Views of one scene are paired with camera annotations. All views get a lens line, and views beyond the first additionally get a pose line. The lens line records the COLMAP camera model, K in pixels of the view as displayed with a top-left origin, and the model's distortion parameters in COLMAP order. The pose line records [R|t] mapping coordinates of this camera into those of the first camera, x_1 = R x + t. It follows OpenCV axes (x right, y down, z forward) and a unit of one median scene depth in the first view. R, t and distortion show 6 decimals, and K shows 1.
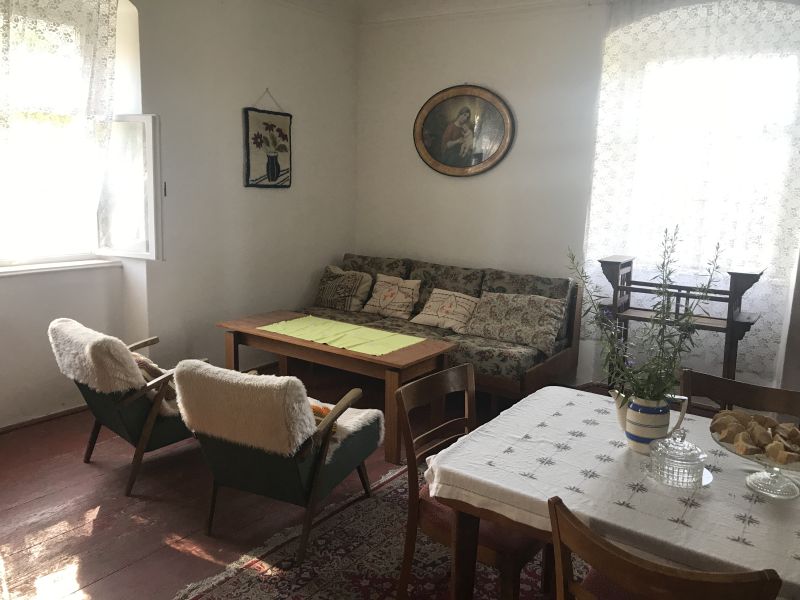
lens RADIAL K [[650.6, 0, 400.0], [0, 650.6, 300.0], [0, 0, 1]] dist [0.002534, -0.004428]
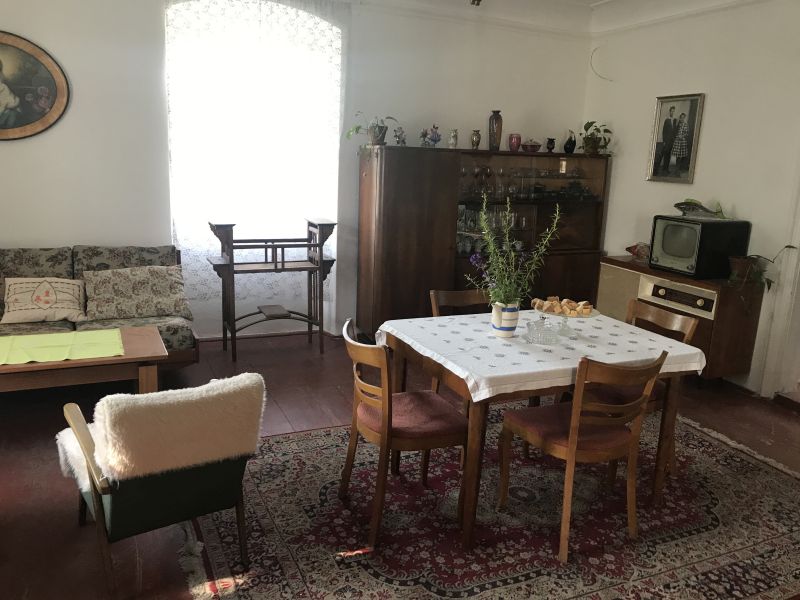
lens RADIAL K [[661.6, 0, 400.0], [0, 661.6, 300.0], [0, 0, 1]] dist [-0.003833, -0.012276]
pose [[0.484251, -0.192190, 0.853560, -0.506040], [0.129844, 0.980559, 0.147121, -0.058619], [-0.865241, 0.039586, 0.499791, 0.181051]]
